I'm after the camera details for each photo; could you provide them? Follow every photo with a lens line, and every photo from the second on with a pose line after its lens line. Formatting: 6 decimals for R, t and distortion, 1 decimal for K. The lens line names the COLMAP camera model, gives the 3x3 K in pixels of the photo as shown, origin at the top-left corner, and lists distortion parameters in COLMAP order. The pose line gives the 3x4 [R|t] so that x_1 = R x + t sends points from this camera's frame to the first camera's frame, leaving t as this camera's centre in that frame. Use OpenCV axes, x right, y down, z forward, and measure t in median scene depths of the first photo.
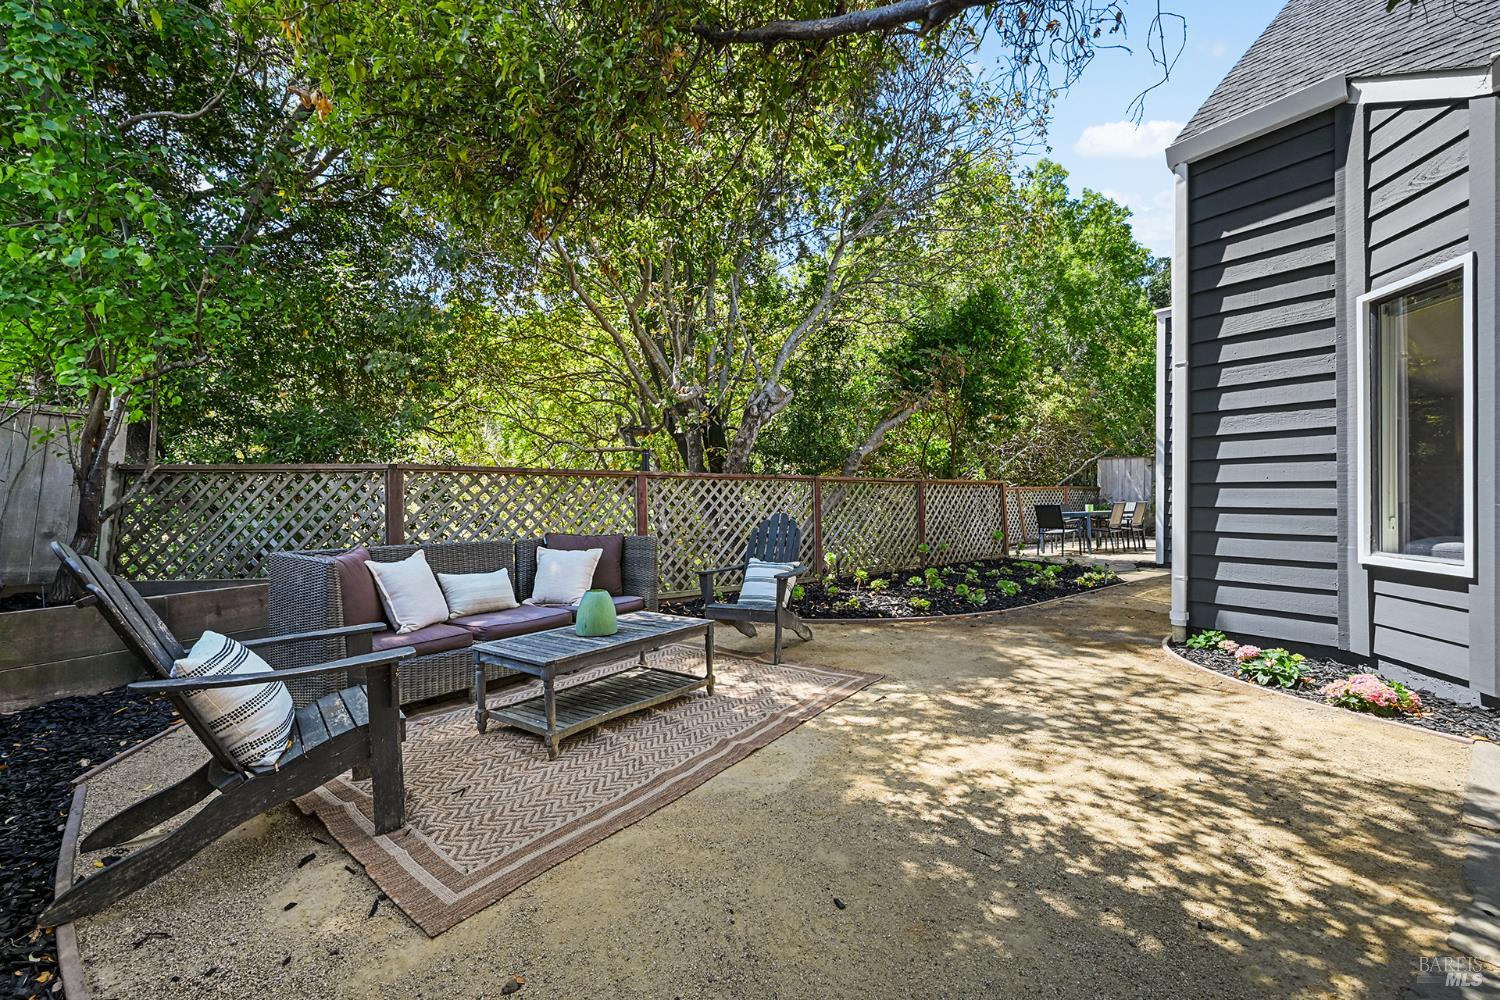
lens RADIAL K [[599.4, 0, 751.4], [0, 599.4, 502.3], [0, 0, 1]] dist [-0.002503, -0.000343]
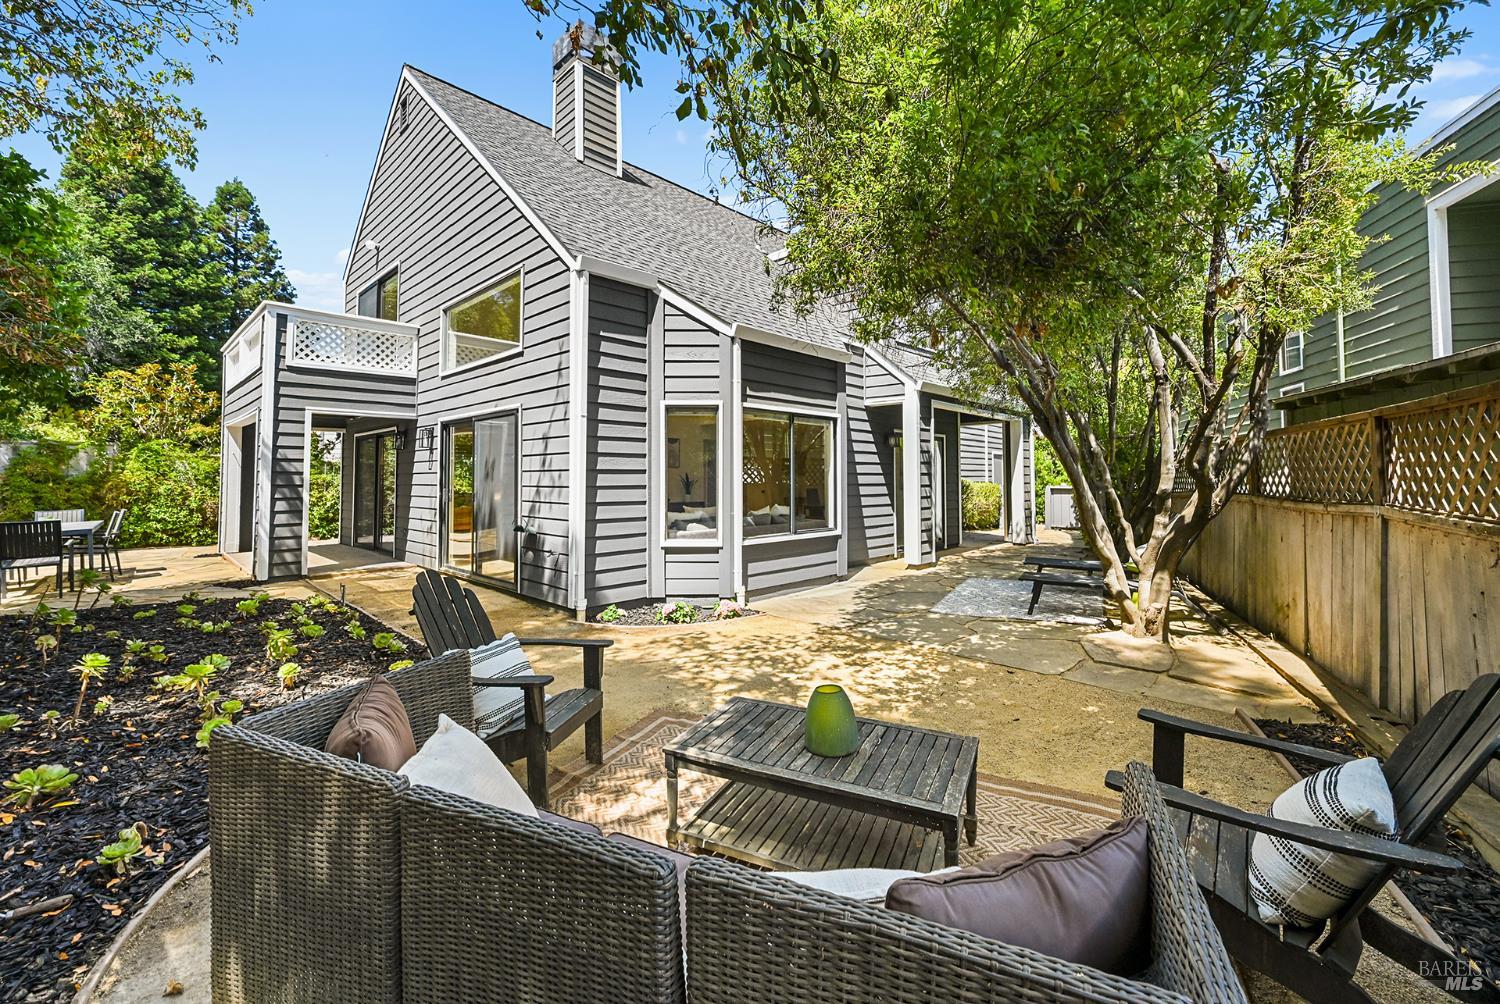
lens RADIAL K [[599.4, 0, 755.4], [0, 599.4, 459.9], [0, 0, 1]] dist [-0.002503, -0.000343]
pose [[-0.187448, 0.036280, 0.981604, -0.843230], [0.009636, 0.999337, -0.035096, -0.095314], [-0.982227, 0.002881, -0.187674, 1.068306]]
